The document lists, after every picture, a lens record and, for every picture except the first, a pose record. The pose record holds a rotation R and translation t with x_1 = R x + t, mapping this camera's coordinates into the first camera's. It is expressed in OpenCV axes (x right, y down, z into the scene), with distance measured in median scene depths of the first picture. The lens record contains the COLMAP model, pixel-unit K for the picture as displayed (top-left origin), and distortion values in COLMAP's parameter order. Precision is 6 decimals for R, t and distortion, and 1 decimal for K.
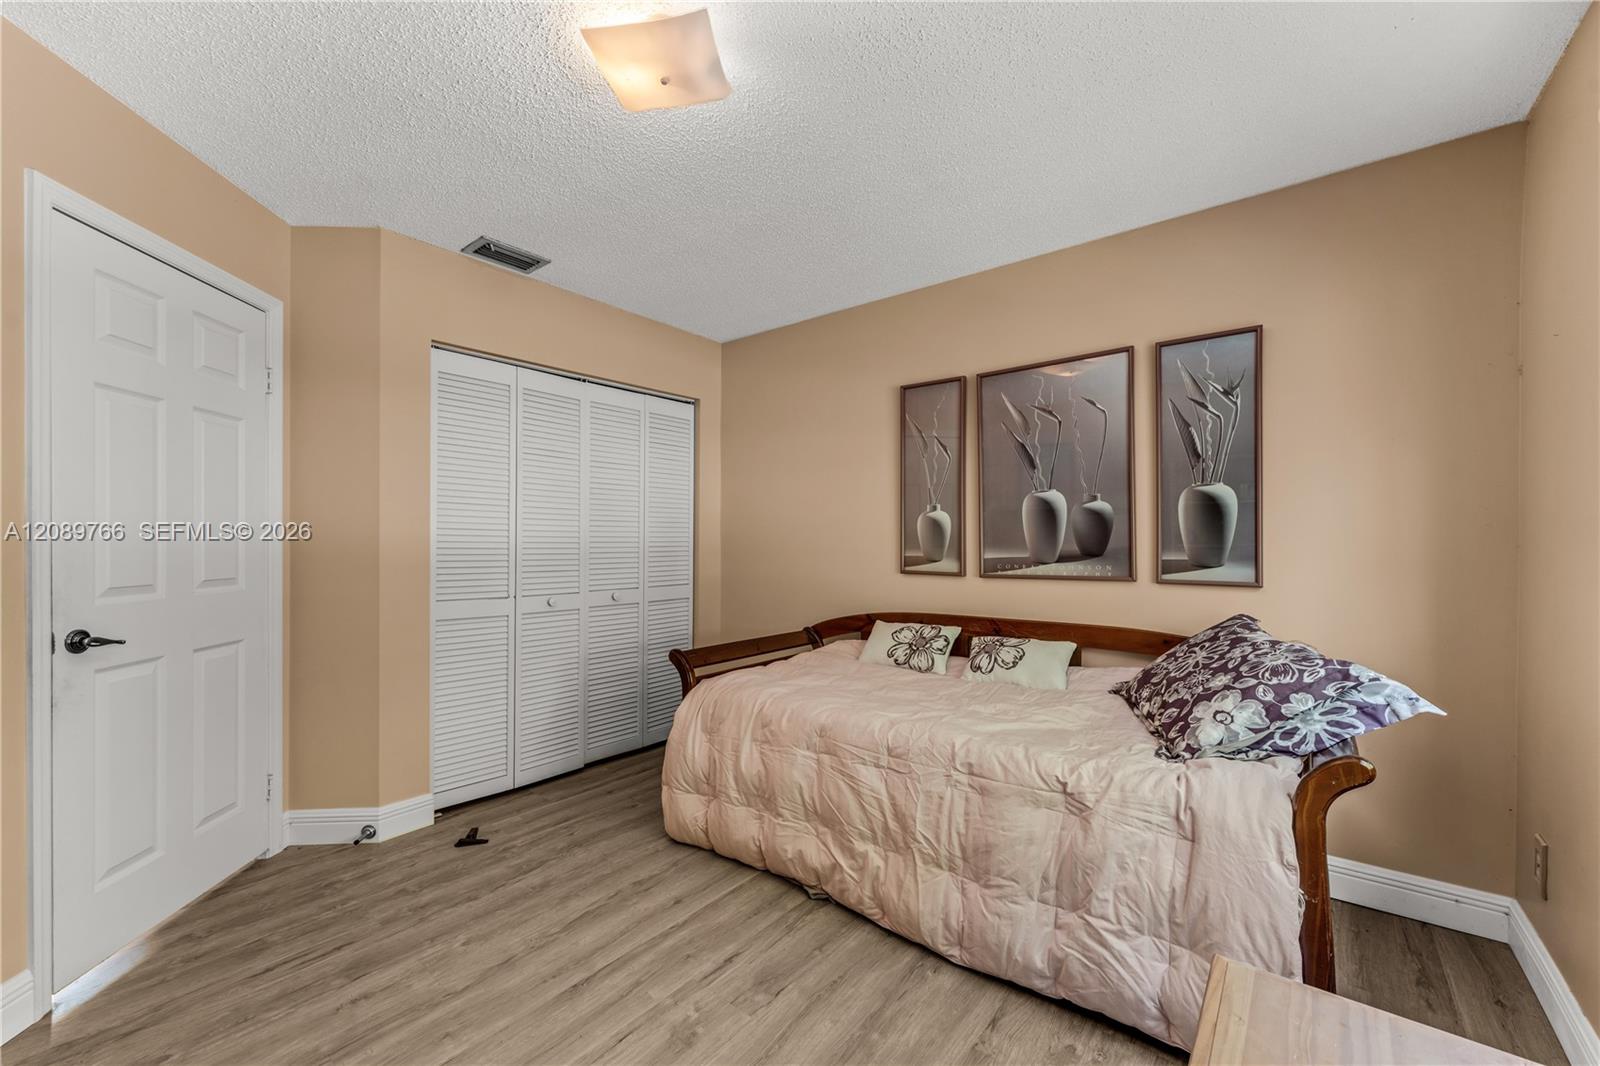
lens RADIAL K [[648.2, 0, 792.8], [0, 648.2, 540.2], [0, 0, 1]] dist [-0.000966, 0.000588]
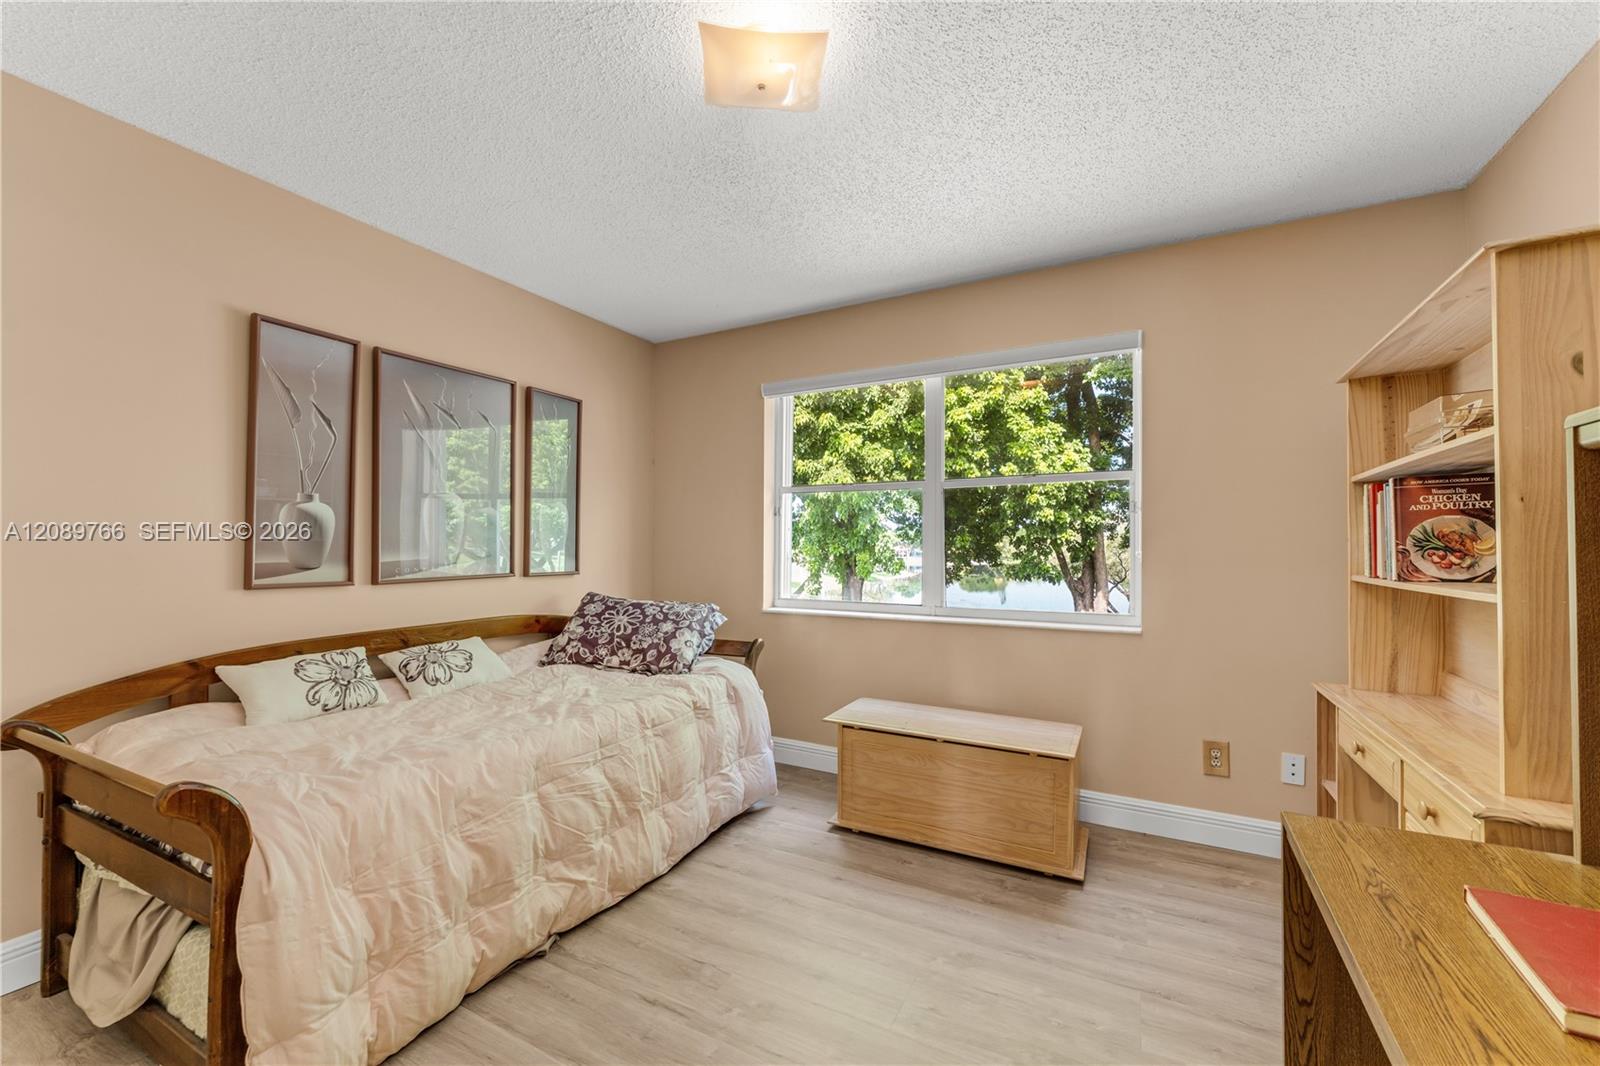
lens RADIAL K [[648.2, 0, 794.8], [0, 648.2, 537.4], [0, 0, 1]] dist [-0.000966, 0.000588]
pose [[-0.199608, 0.005948, 0.979858, -0.900091], [-0.008511, 0.999933, -0.007804, -0.004022], [-0.979839, -0.009897, -0.199544, 0.857621]]
